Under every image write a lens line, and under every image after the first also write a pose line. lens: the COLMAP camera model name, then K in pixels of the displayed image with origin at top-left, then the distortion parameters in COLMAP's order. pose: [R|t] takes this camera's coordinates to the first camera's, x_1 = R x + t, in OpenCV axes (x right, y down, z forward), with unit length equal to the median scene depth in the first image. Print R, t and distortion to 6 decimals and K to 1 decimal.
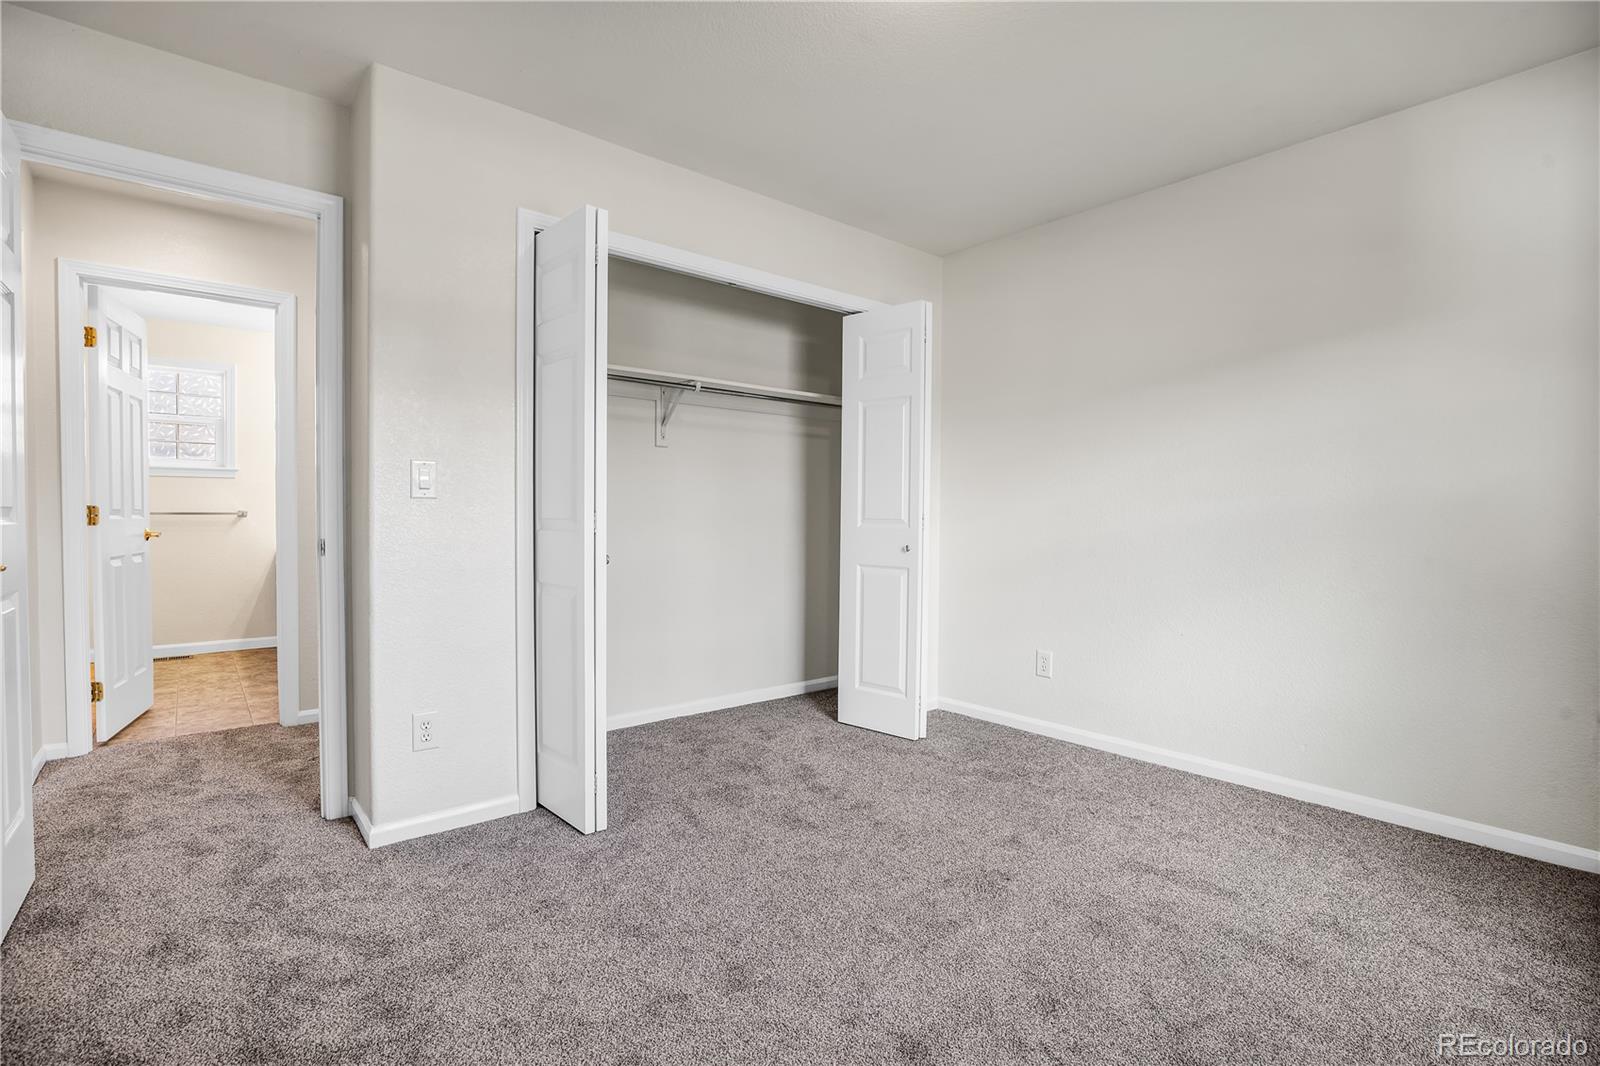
lens RADIAL K [[768.9, 0, 809.7], [0, 768.9, 532.7], [0, 0, 1]] dist [-0.002507, -0.000015]
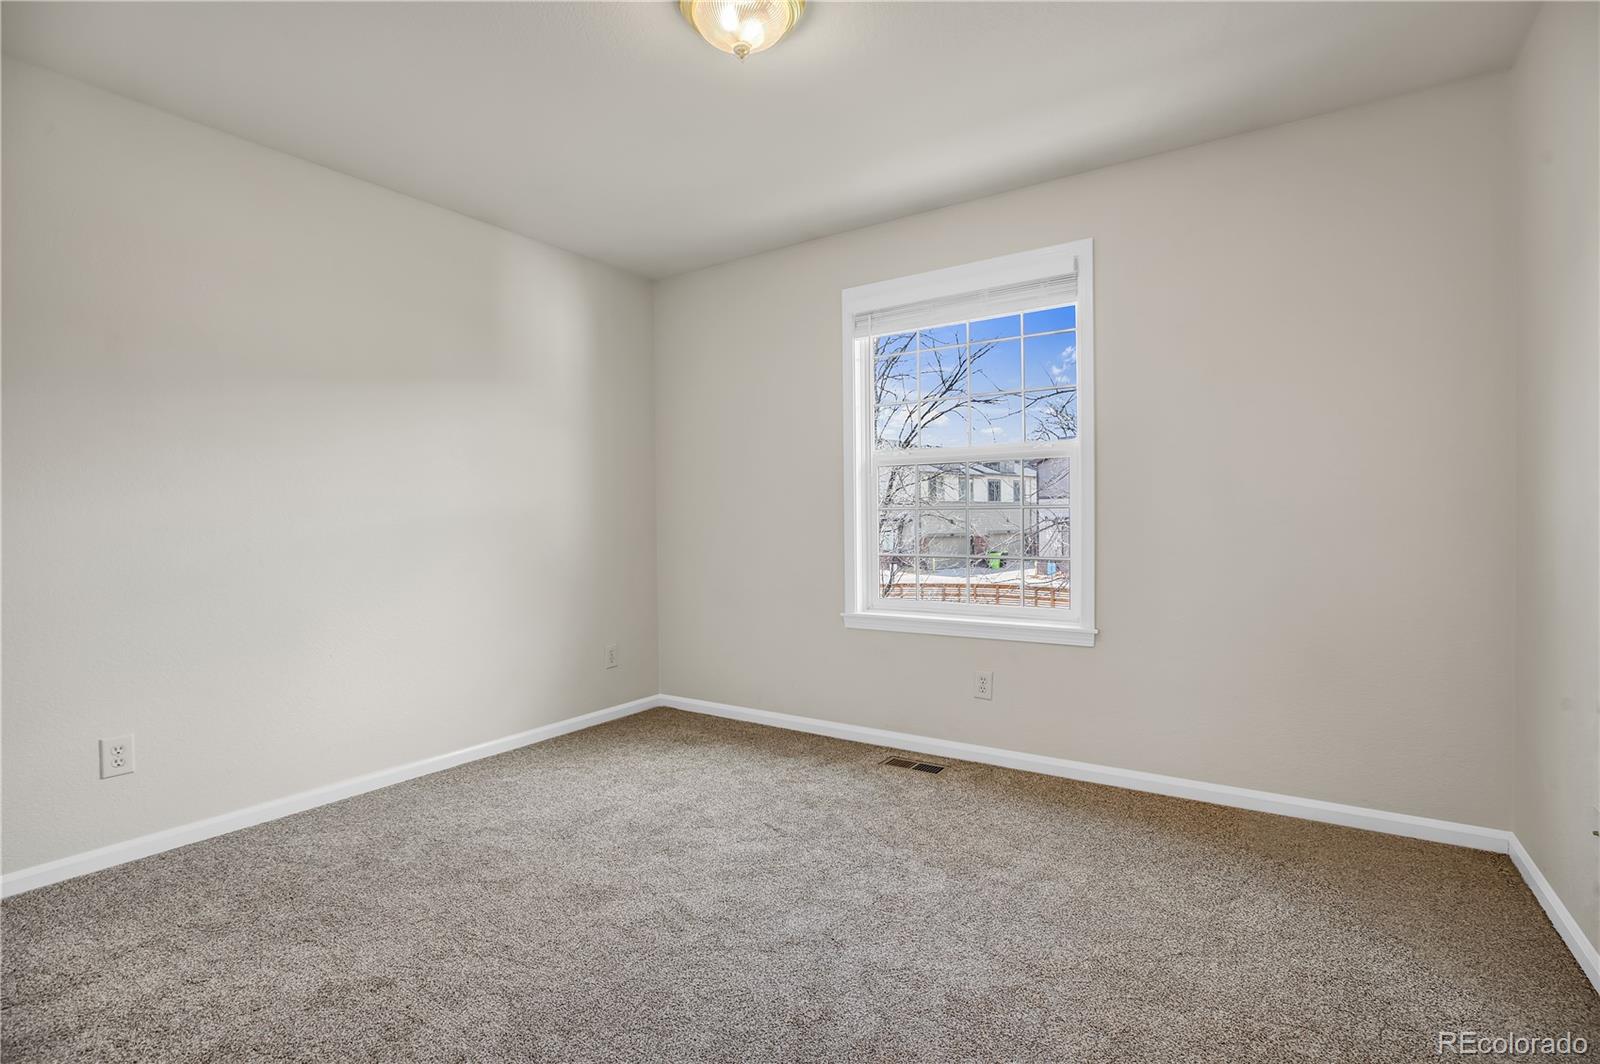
lens RADIAL K [[768.9, 0, 809.7], [0, 768.9, 531.7], [0, 0, 1]] dist [-0.002507, -0.000015]
pose [[-0.270934, -0.020938, 0.962370, -0.570370], [0.032046, 0.999013, 0.030757, -0.027970], [-0.962064, 0.039174, -0.269996, 0.697815]]
